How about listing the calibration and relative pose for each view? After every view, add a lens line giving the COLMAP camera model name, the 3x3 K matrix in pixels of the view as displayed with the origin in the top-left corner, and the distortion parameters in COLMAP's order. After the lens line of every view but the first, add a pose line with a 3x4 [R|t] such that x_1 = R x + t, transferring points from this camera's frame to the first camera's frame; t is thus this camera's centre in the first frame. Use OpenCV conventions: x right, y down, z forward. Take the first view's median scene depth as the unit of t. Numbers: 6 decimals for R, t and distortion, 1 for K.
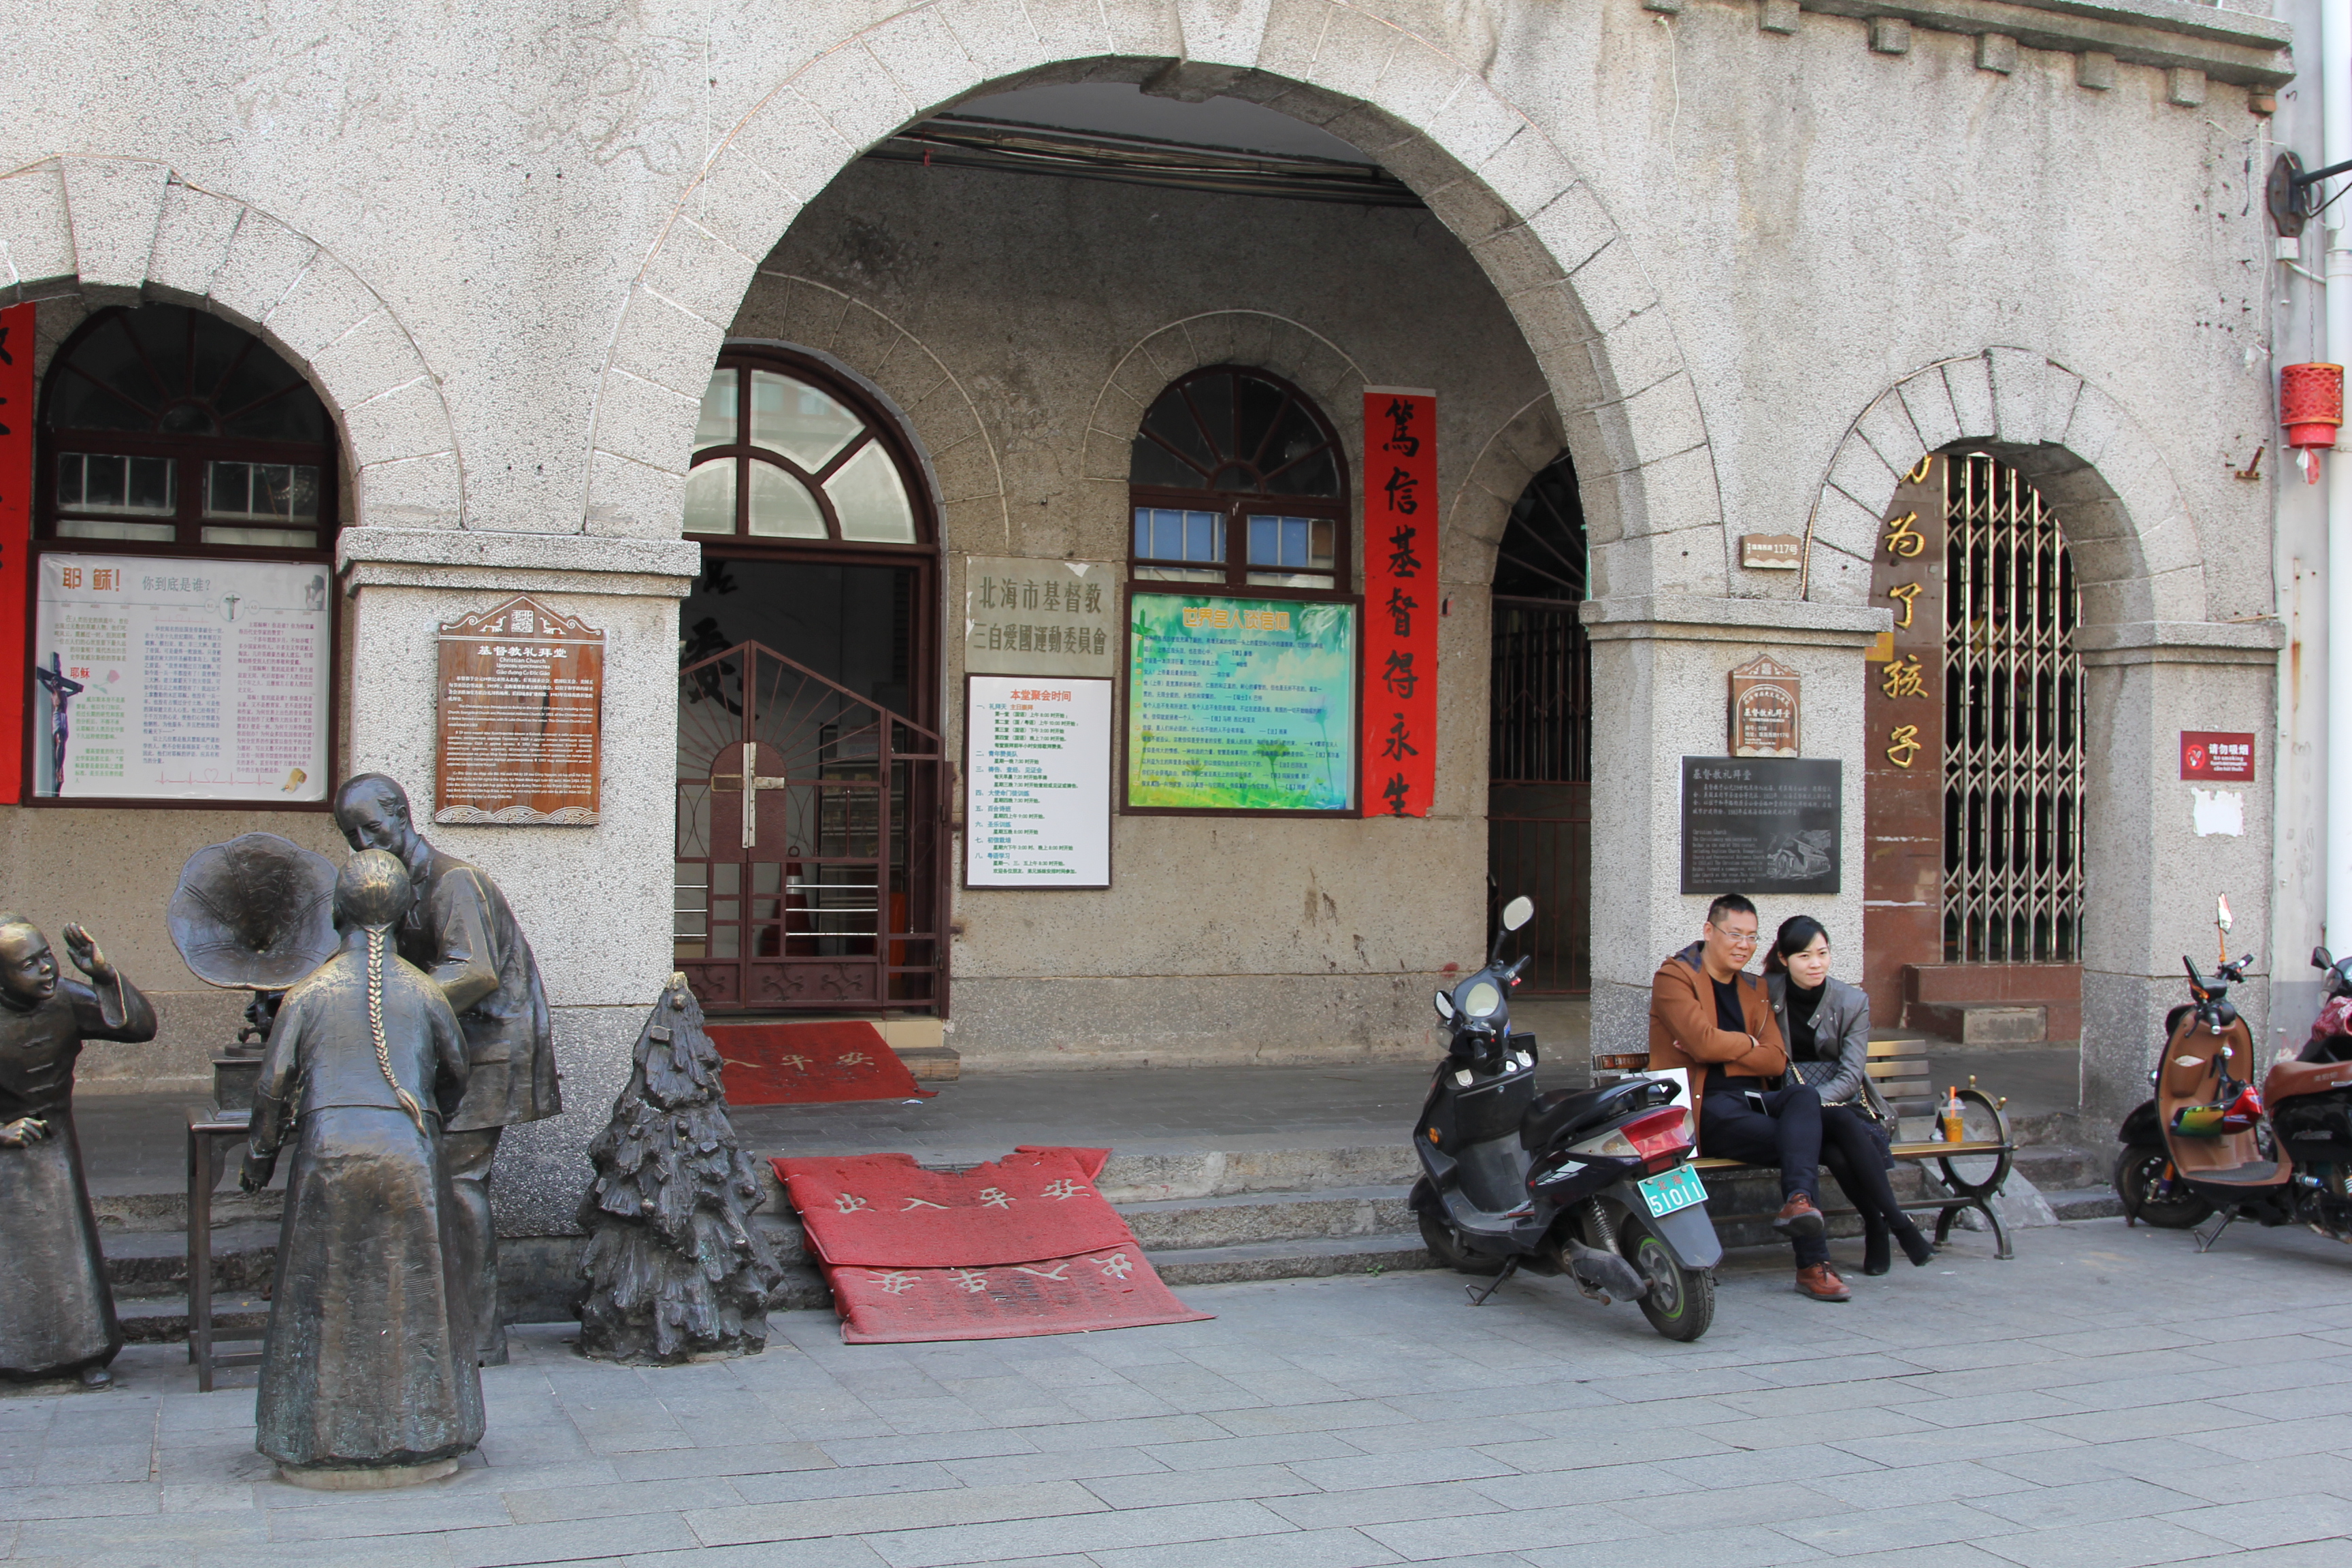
lens RADIAL K [[2584.1, 0, 1161.6], [0, 2584.1, 789.5], [0, 0, 1]] dist [-0.098323, 0.000000]
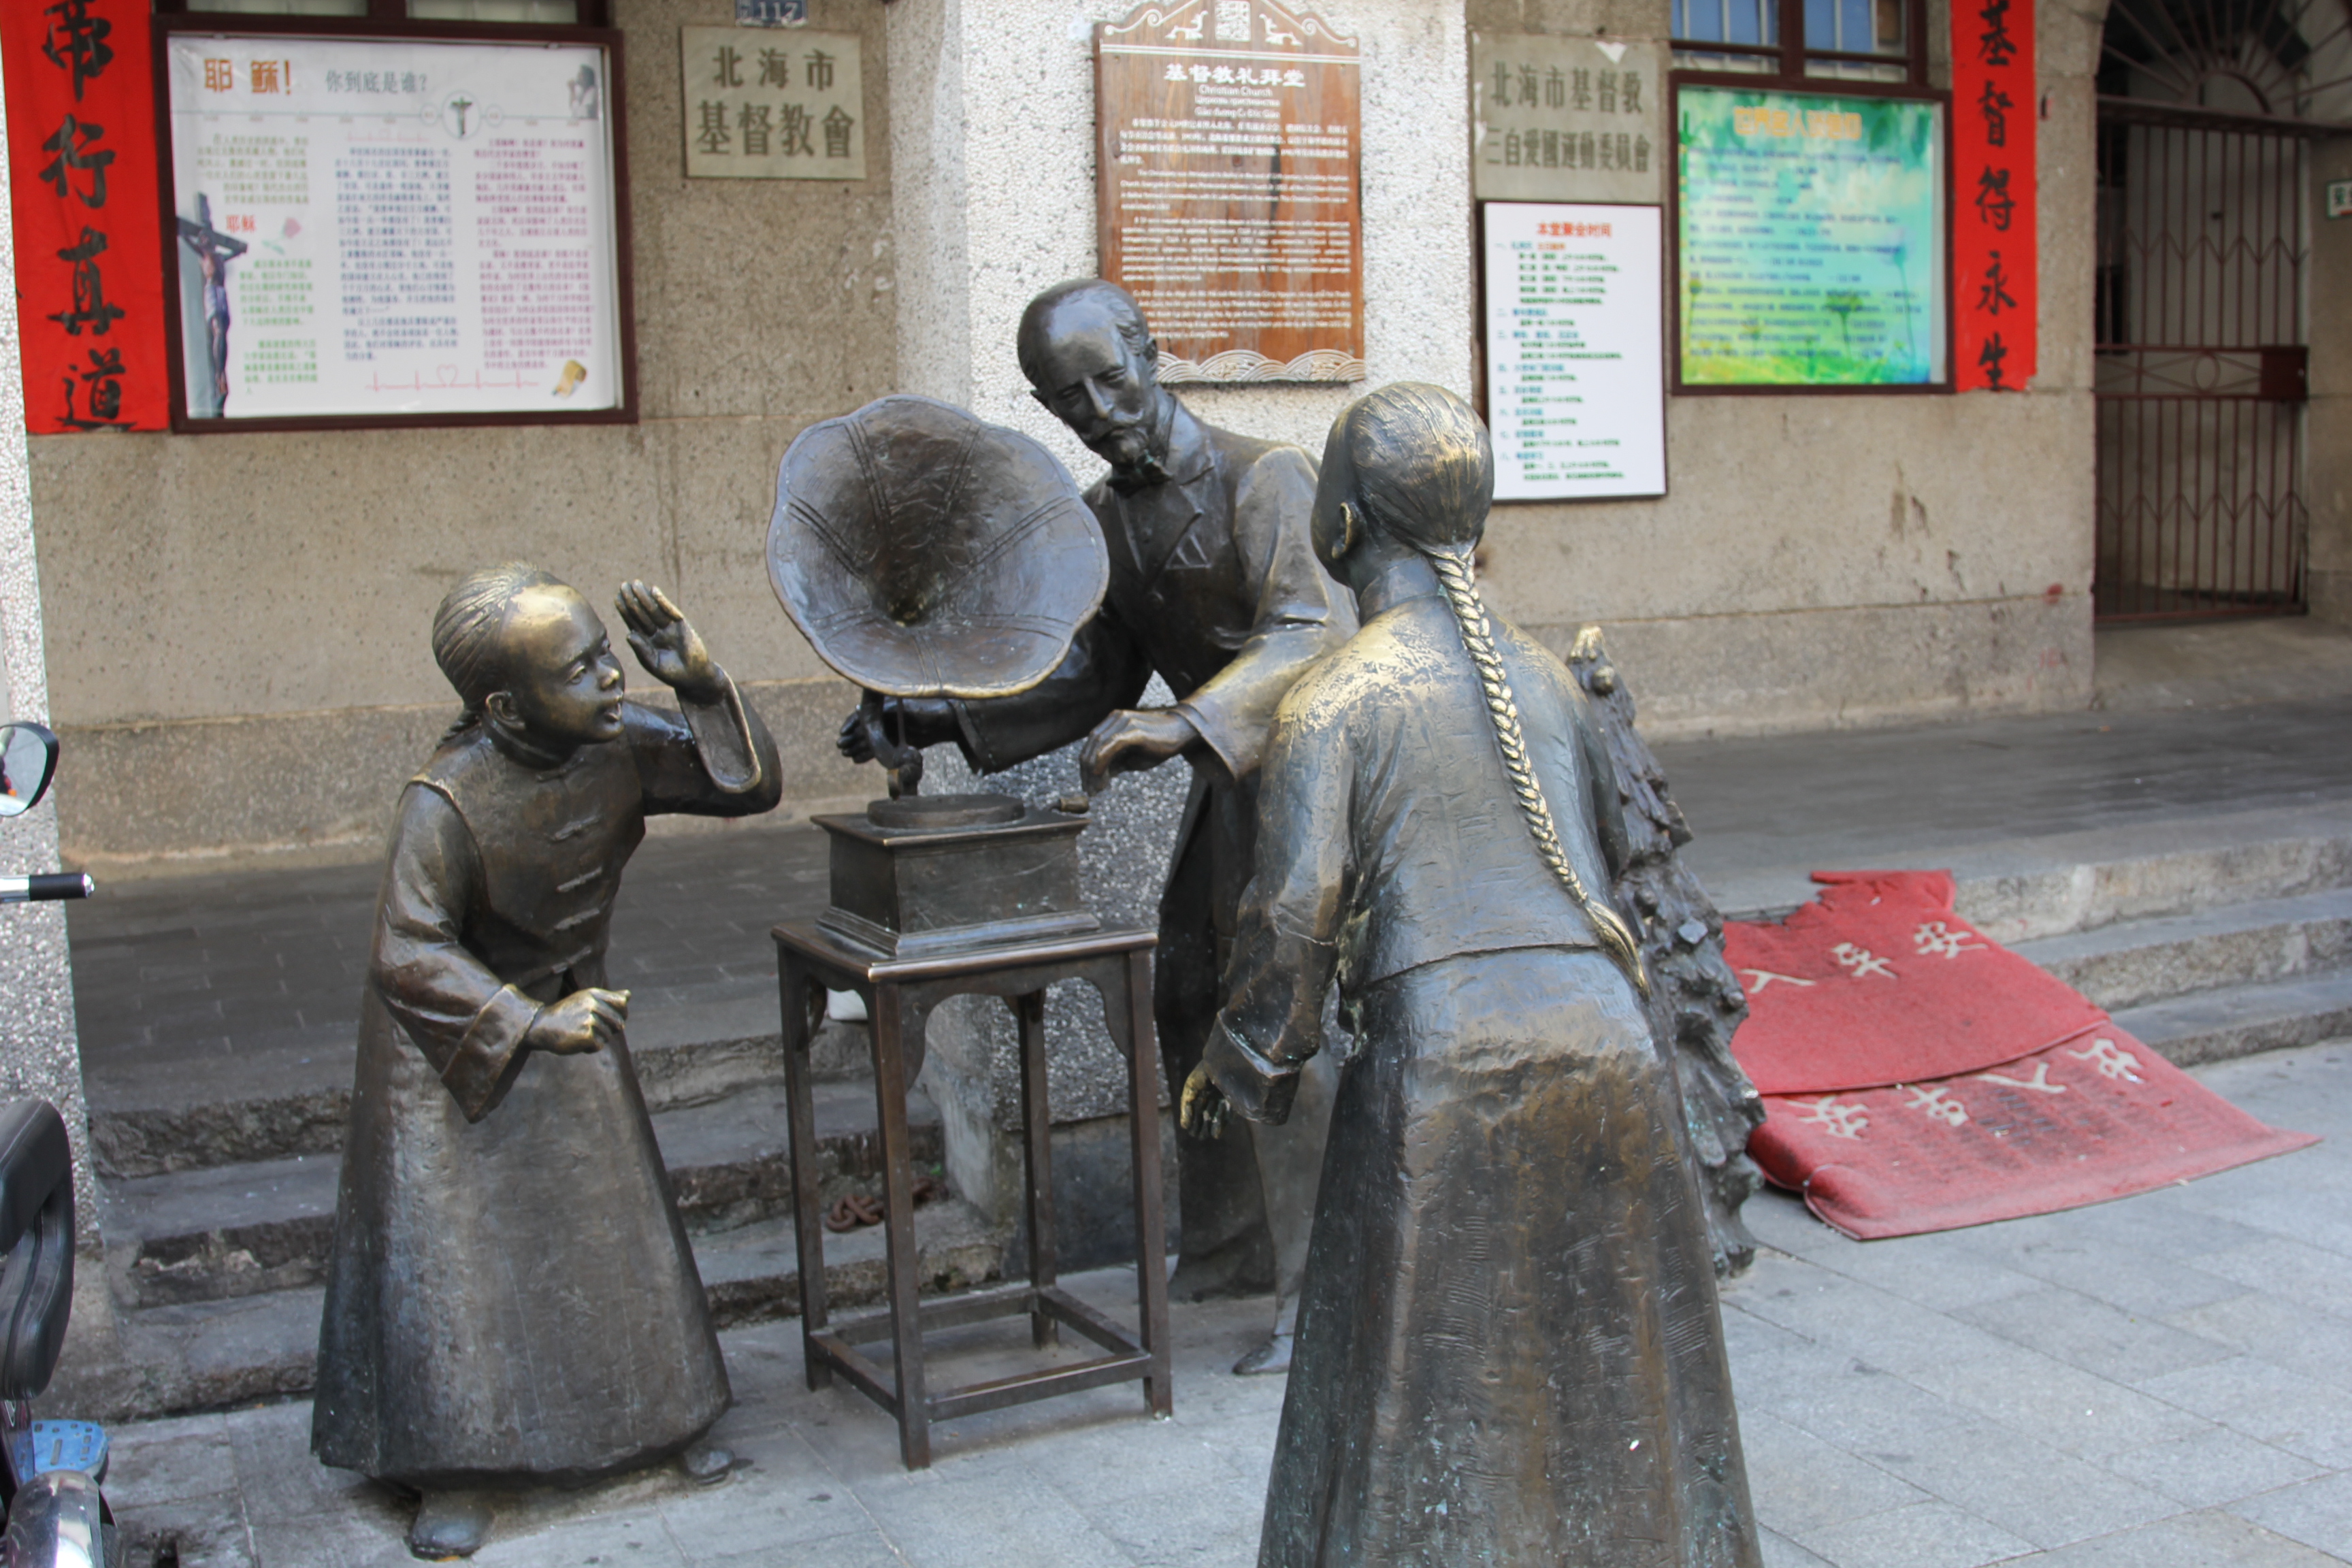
lens RADIAL K [[2584.1, 0, 1189.2], [0, 2584.1, 783.9], [0, 0, 1]] dist [-0.098323, 0.000000]
pose [[0.997153, -0.047658, 0.058430, -0.230496], [0.039573, 0.990399, 0.132451, 0.019575], [-0.064182, -0.129762, 0.989466, 0.326412]]
